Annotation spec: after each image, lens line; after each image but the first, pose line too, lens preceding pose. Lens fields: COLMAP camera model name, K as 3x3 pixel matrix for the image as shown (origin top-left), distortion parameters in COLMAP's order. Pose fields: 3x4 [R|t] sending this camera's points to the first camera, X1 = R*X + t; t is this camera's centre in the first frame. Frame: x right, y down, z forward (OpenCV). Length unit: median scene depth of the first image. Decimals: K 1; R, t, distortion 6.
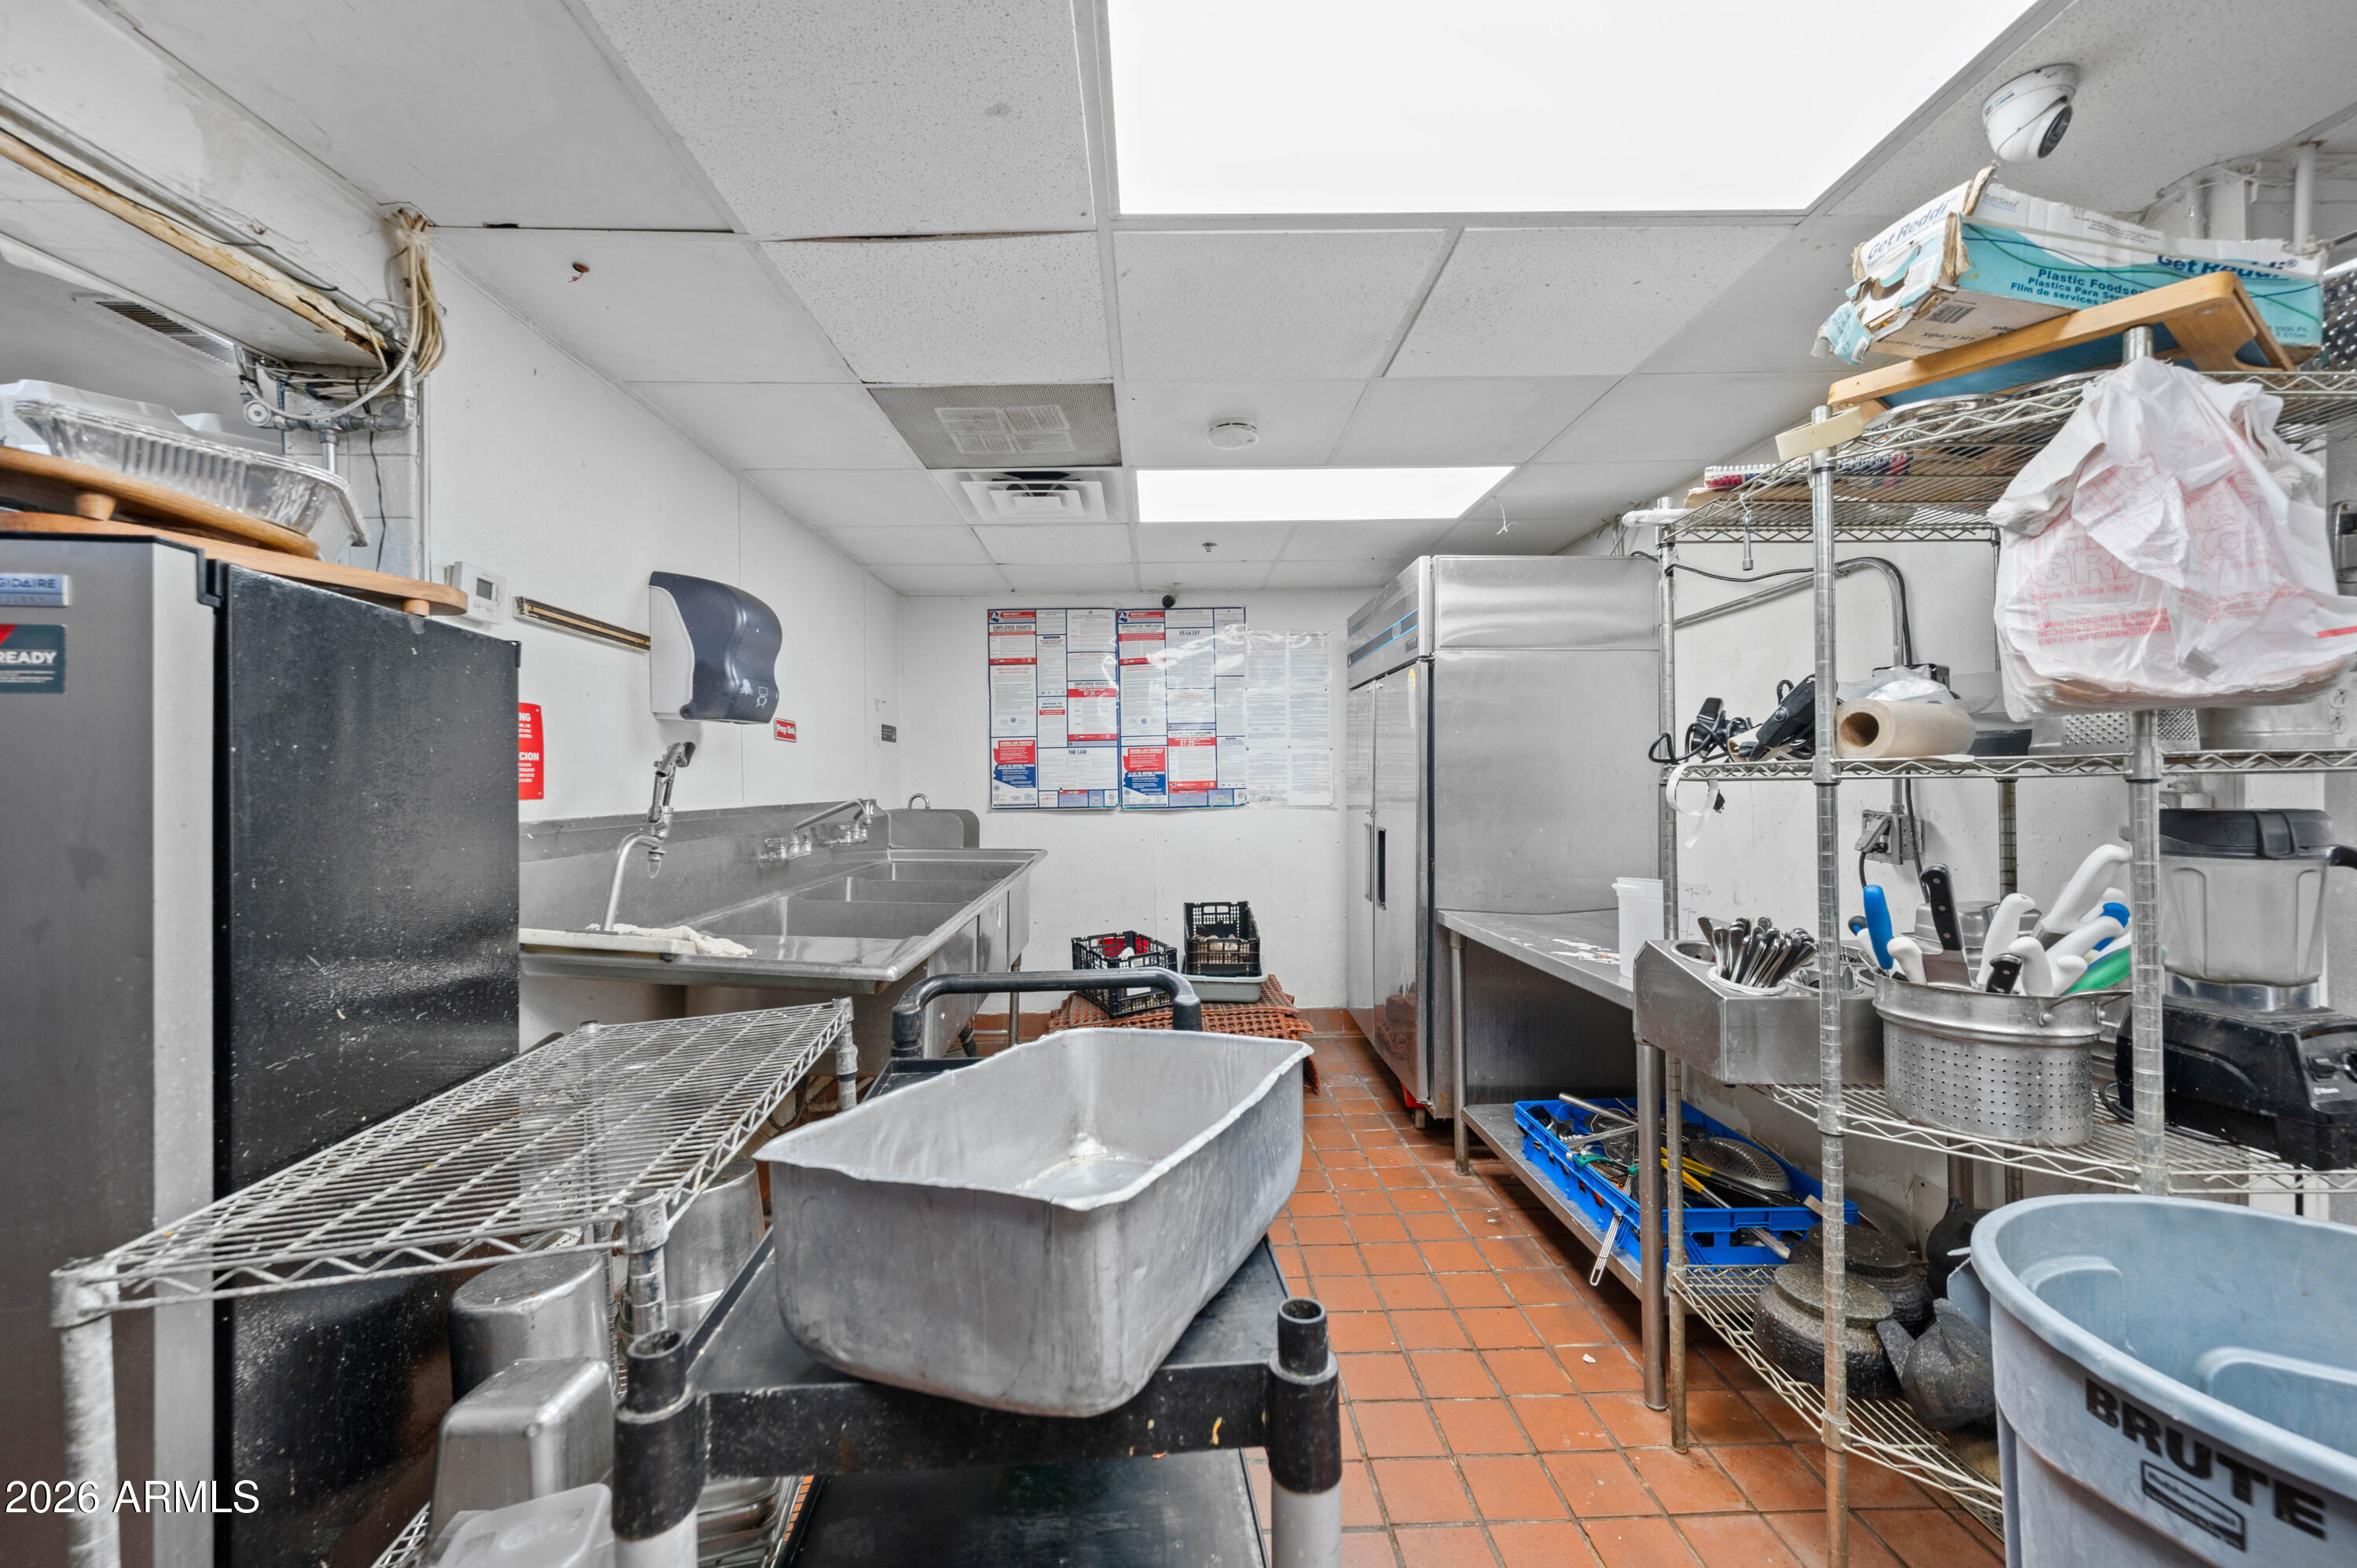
lens RADIAL K [[930.8, 0, 1184.7], [0, 930.8, 778.3], [0, 0, 1]] dist [-0.000479, 0.000548]
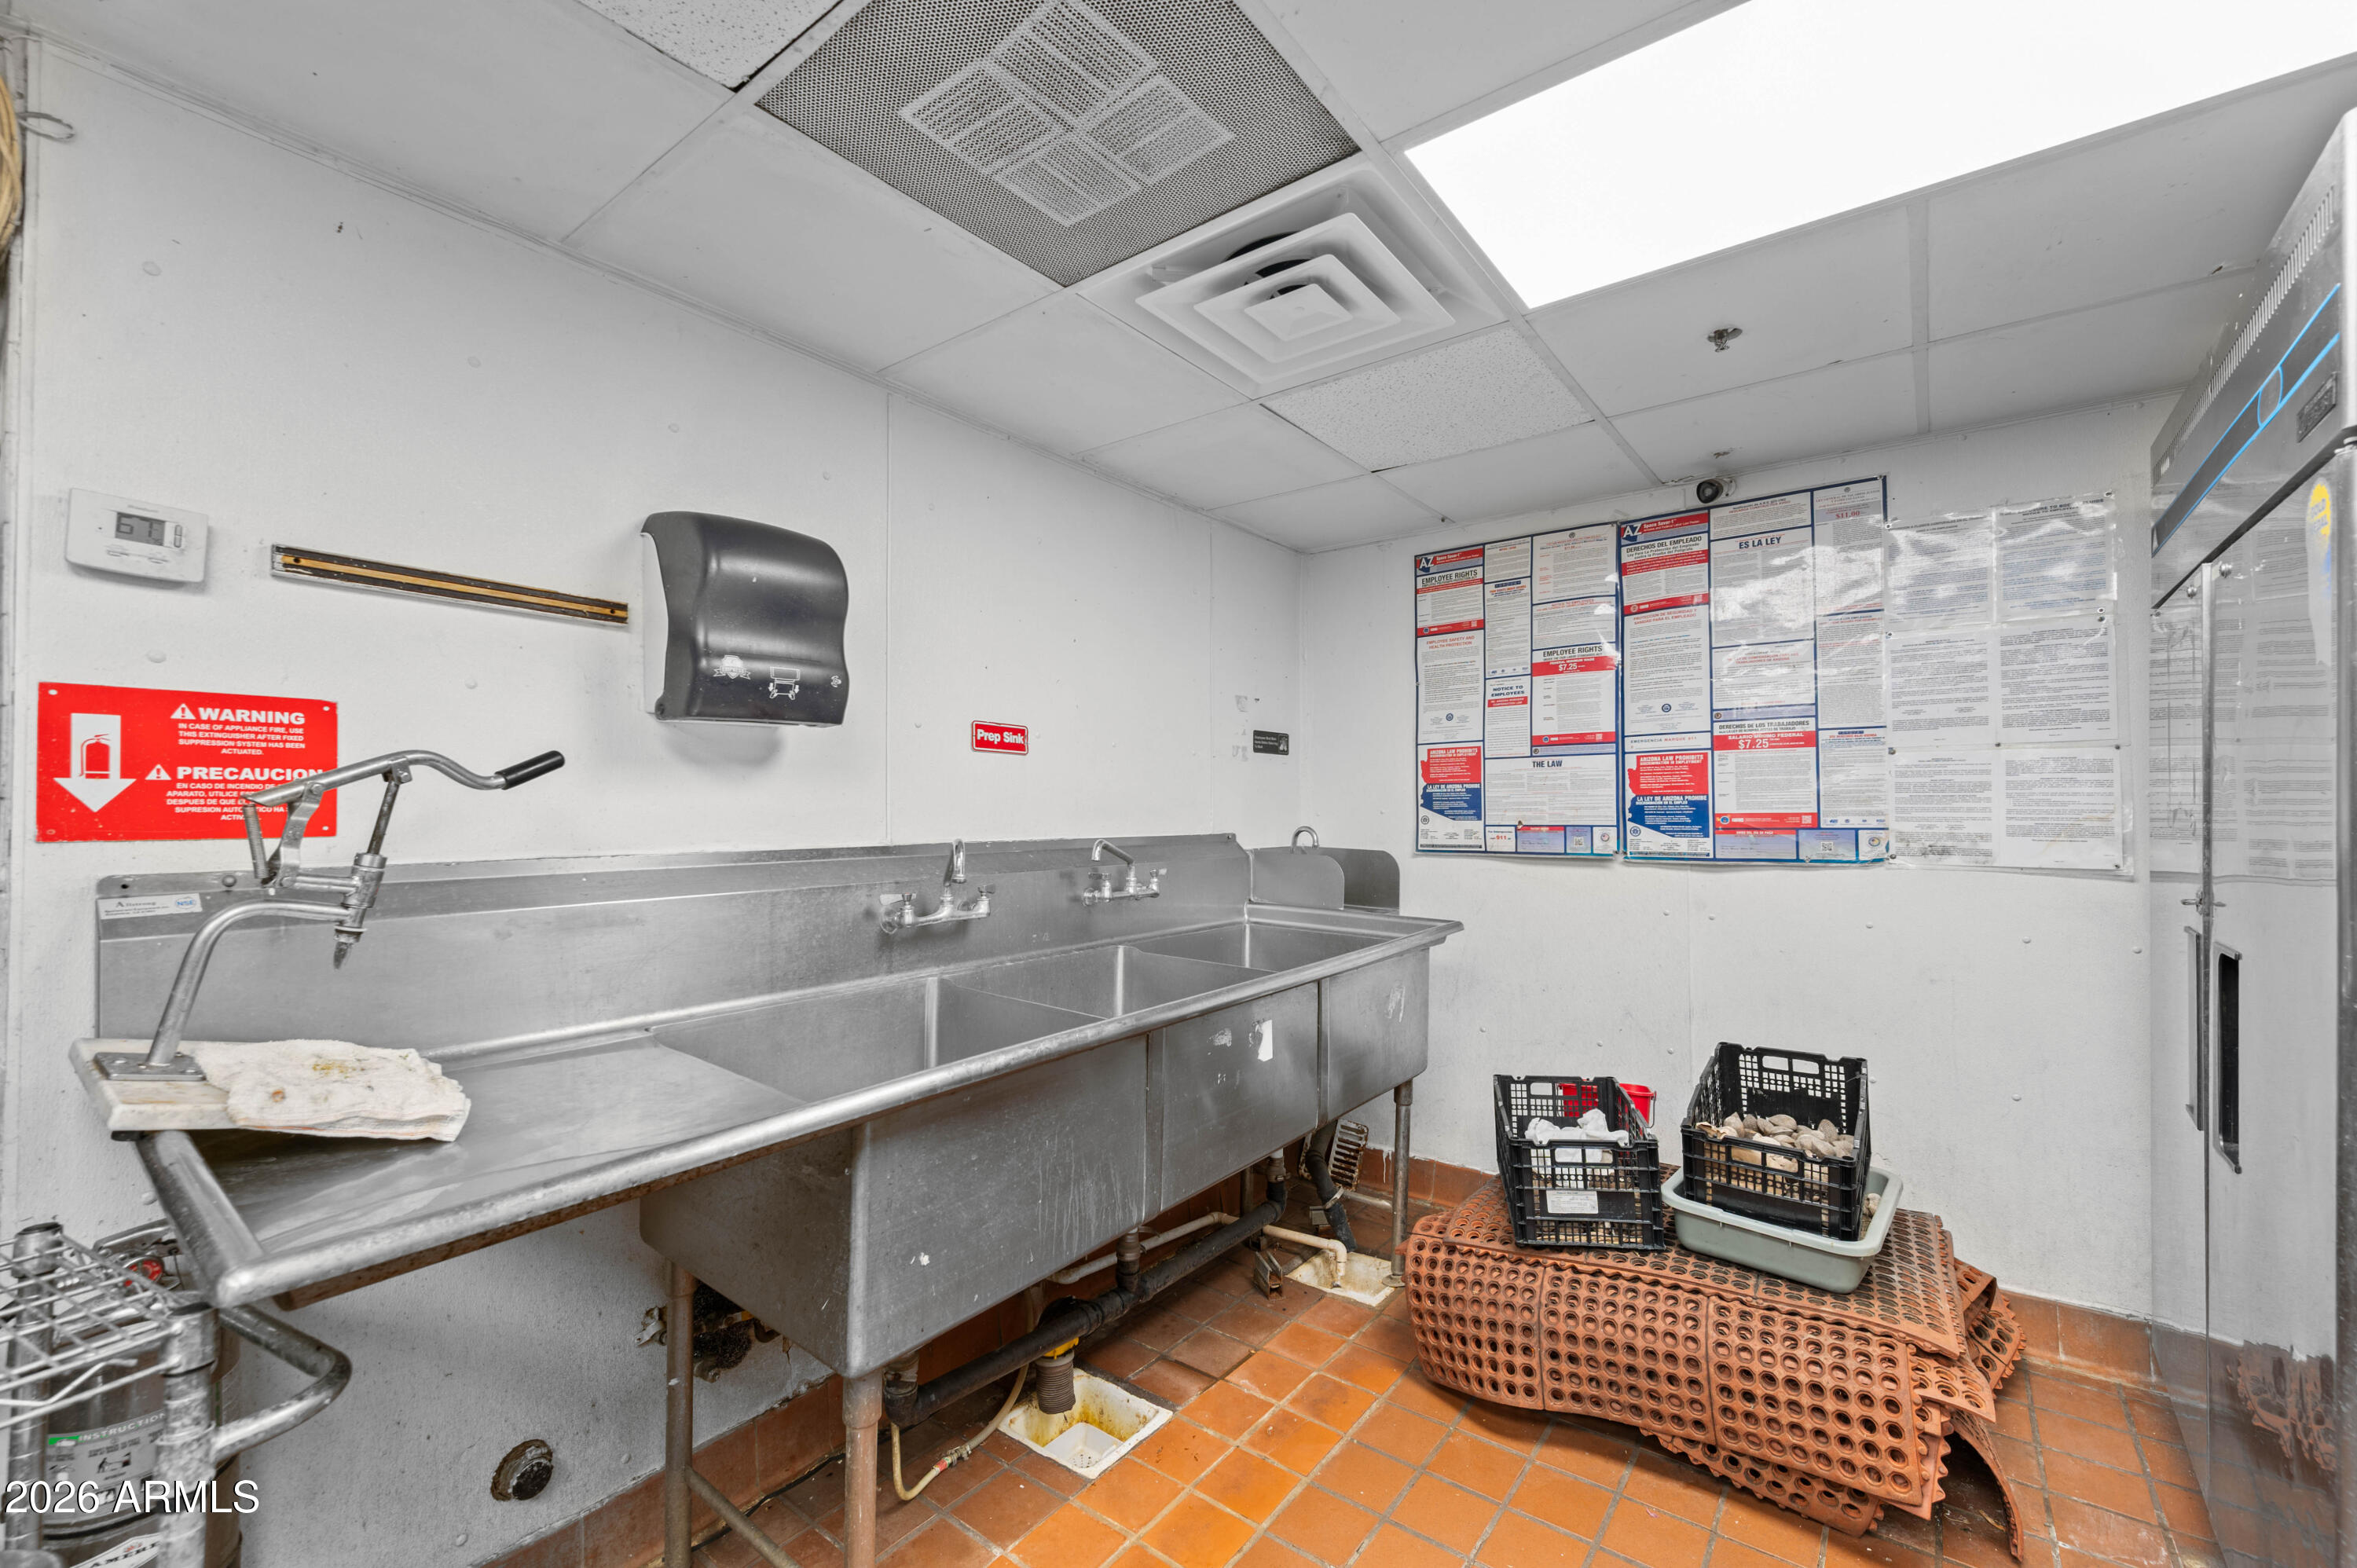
lens RADIAL K [[1022.3, 0, 1120.7], [0, 1022.3, 792.2], [0, 0, 1]] dist [0.002399, -0.001125]
pose [[0.776318, -0.000618, -0.630341, 0.093248], [-0.004949, 0.999963, -0.007075, -0.003191], [0.630322, 0.008612, 0.776286, 0.297765]]
